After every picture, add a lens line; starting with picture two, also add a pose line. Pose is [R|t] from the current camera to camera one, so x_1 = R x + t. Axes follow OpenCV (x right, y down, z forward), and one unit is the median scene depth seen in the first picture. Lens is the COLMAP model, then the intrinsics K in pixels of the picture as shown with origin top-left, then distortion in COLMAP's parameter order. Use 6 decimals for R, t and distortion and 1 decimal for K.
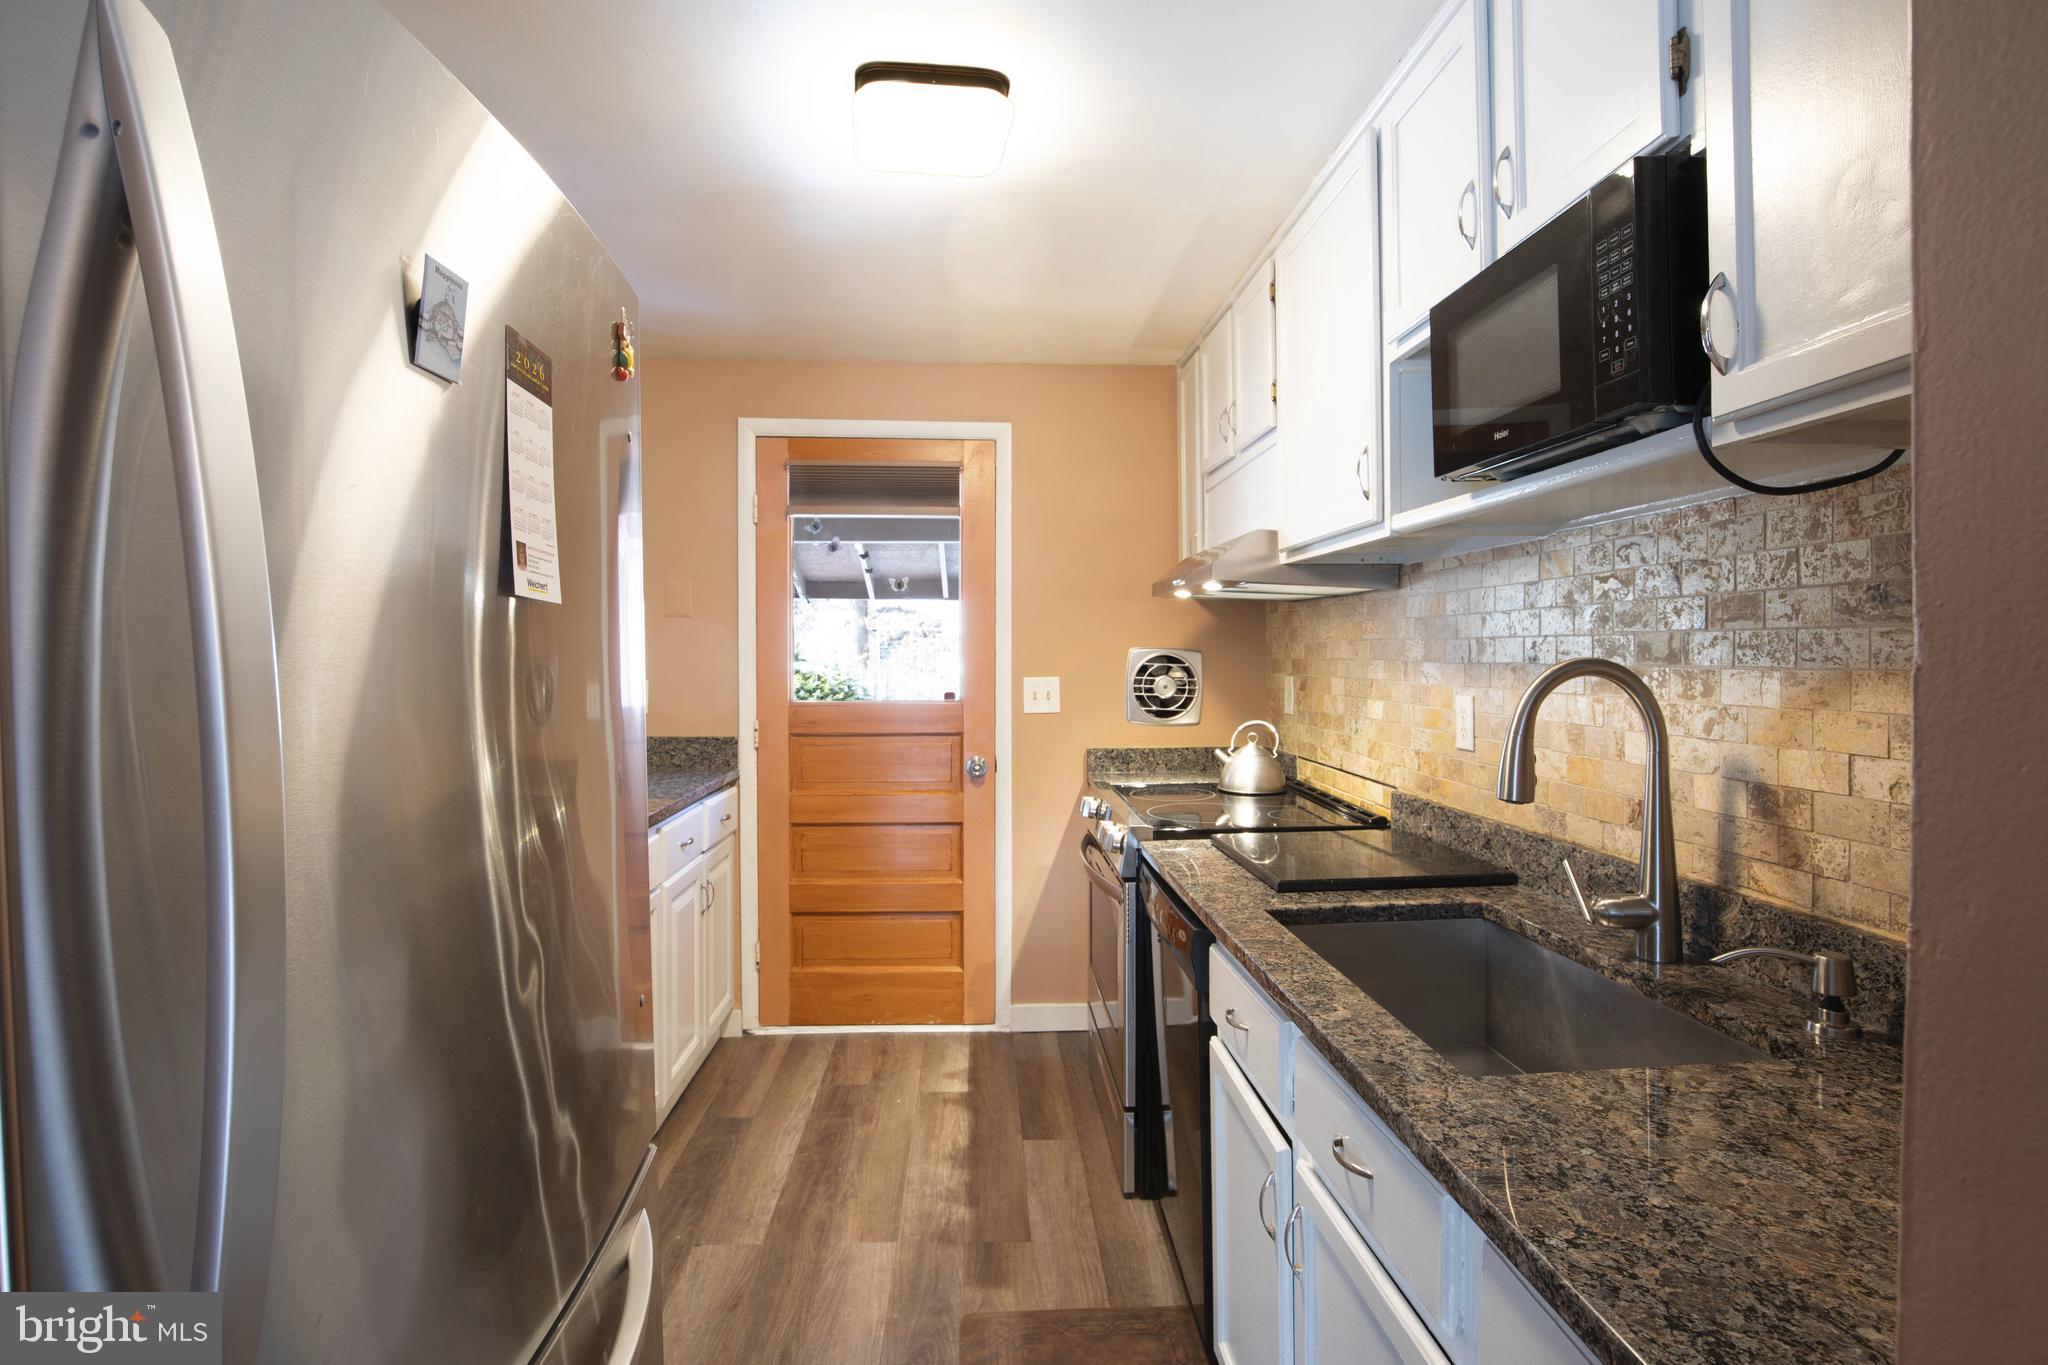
lens RADIAL K [[969.2, 0, 1017.7], [0, 969.2, 673.5], [0, 0, 1]] dist [-0.020657, 0.000049]
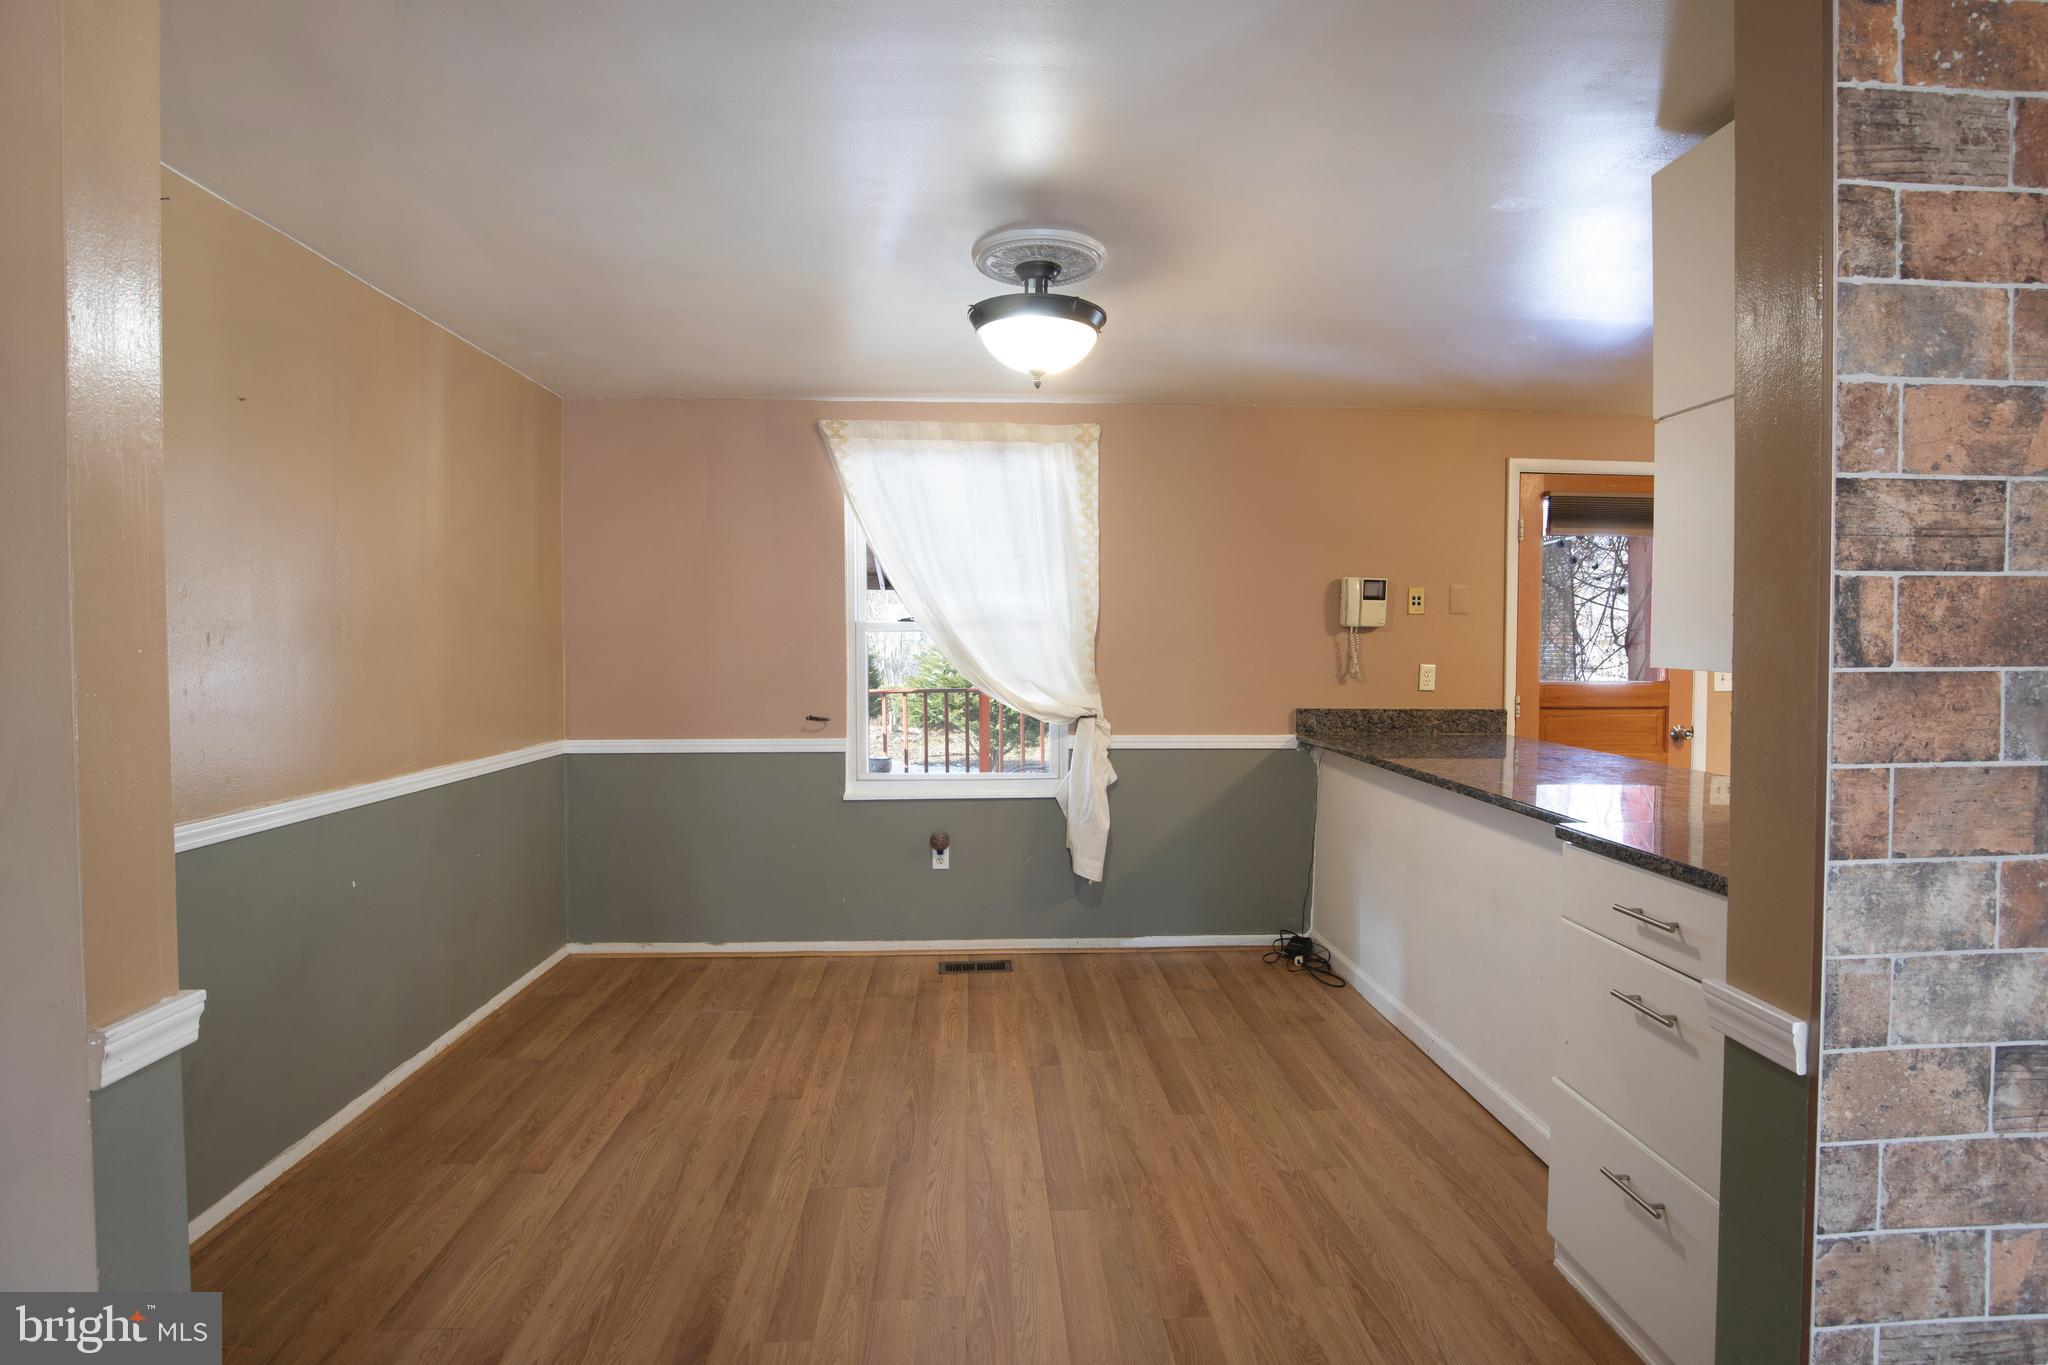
lens RADIAL K [[969.2, 0, 1017.7], [0, 969.2, 673.5], [0, 0, 1]] dist [-0.020657, 0.000049]
pose [[0.999785, -0.000394, -0.020748, -0.908371], [0.000511, 0.999984, 0.005645, 0.011090], [0.020745, -0.005654, 0.999769, -0.277251]]
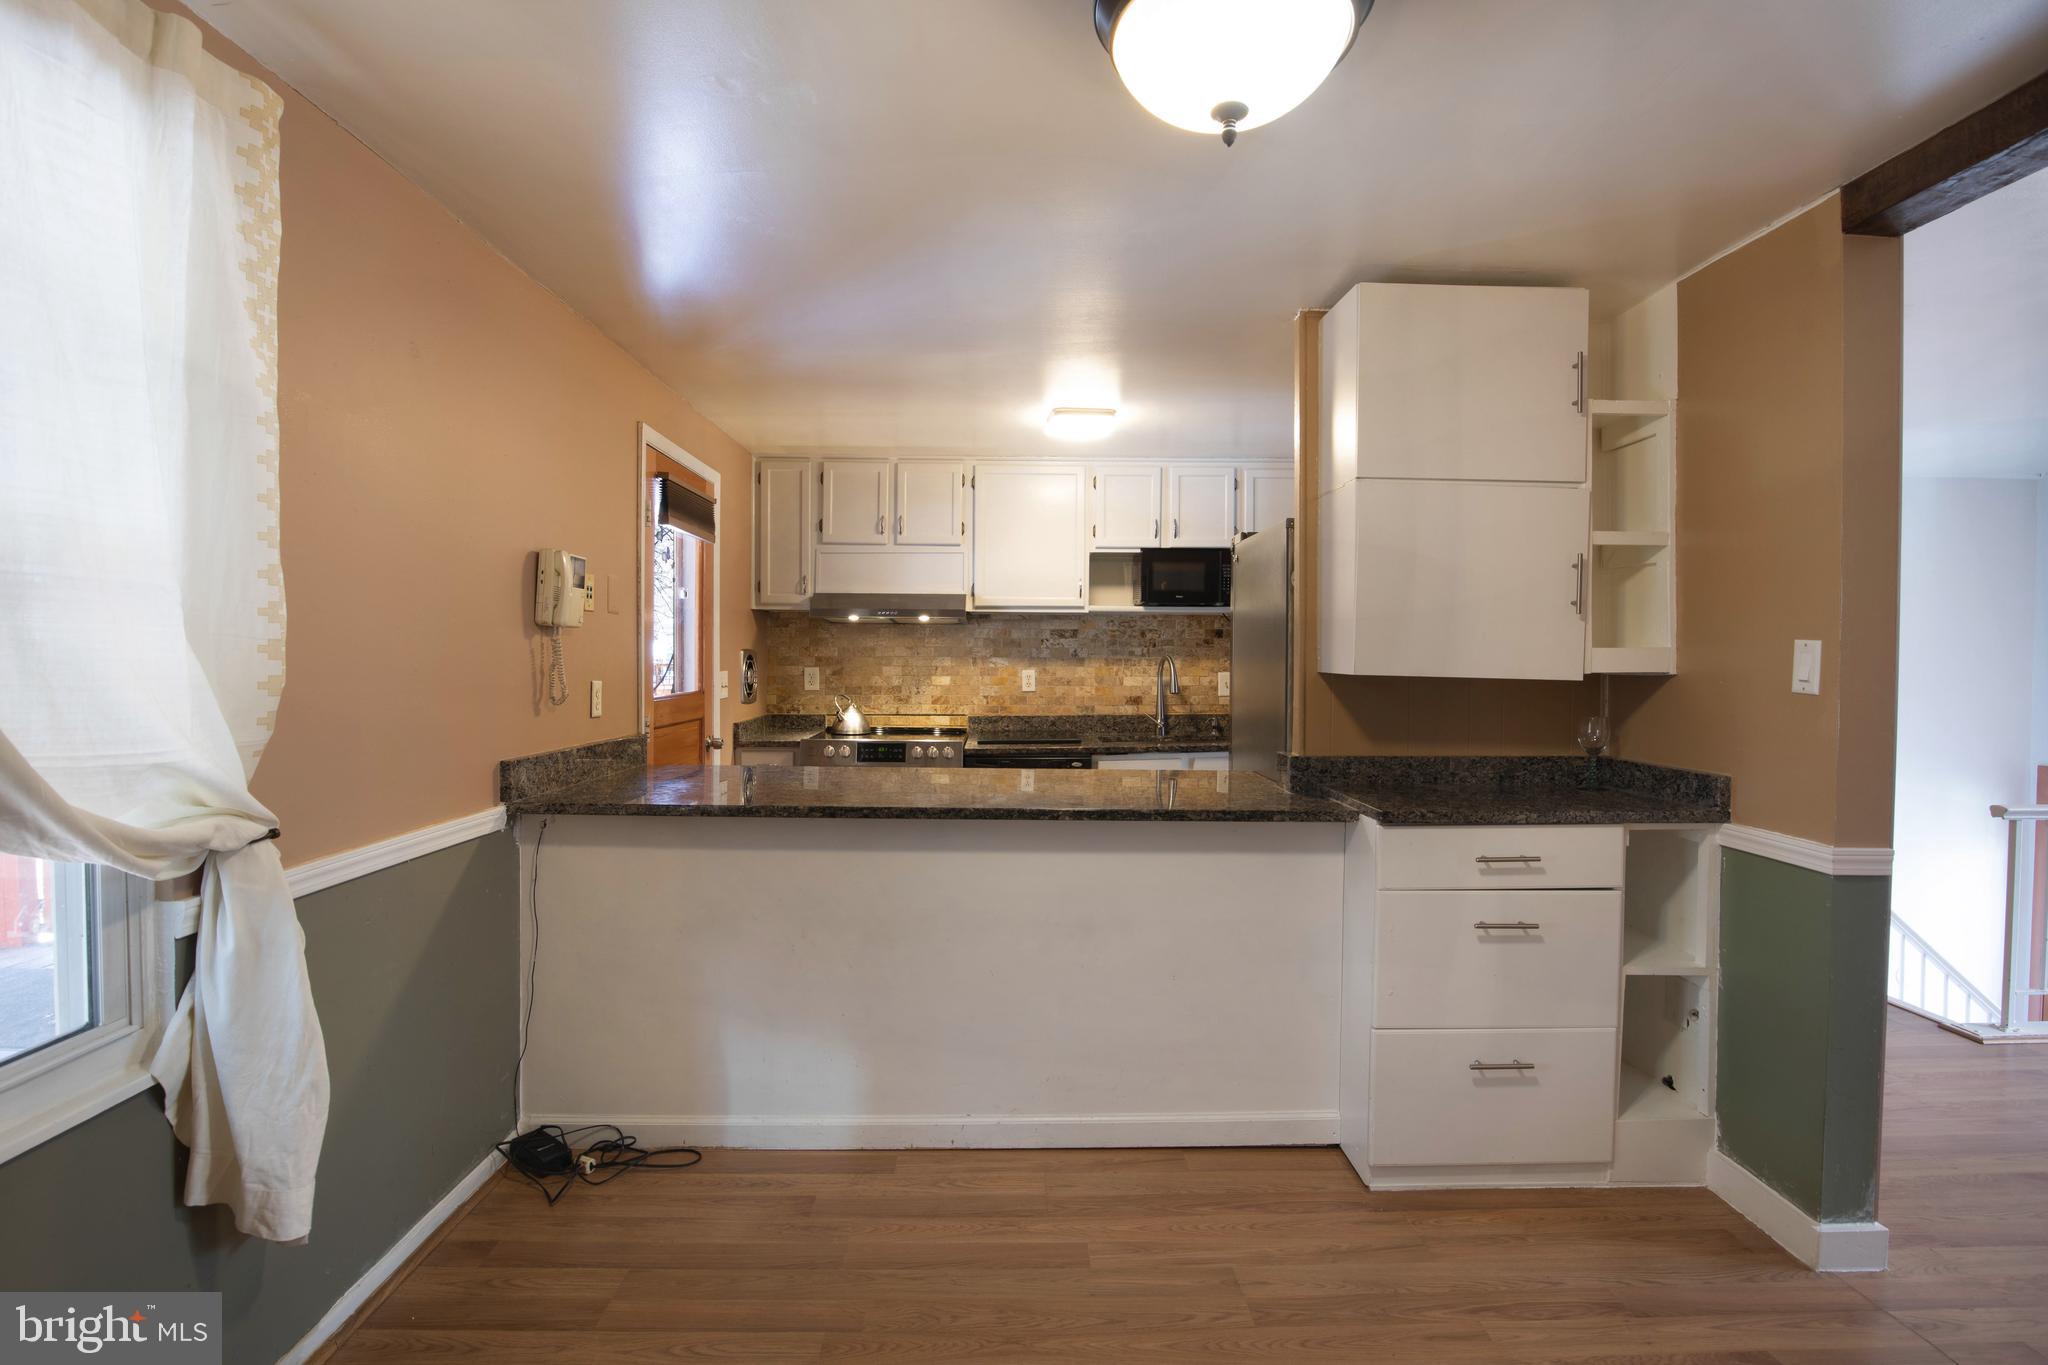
lens RADIAL K [[969.2, 0, 1017.7], [0, 969.2, 673.5], [0, 0, 1]] dist [-0.020657, 0.000049]
pose [[0.046501, -0.021095, 0.998695, -1.300919], [0.016608, 0.999655, 0.020342, -0.013367], [-0.998780, 0.015640, 0.046835, 0.563261]]
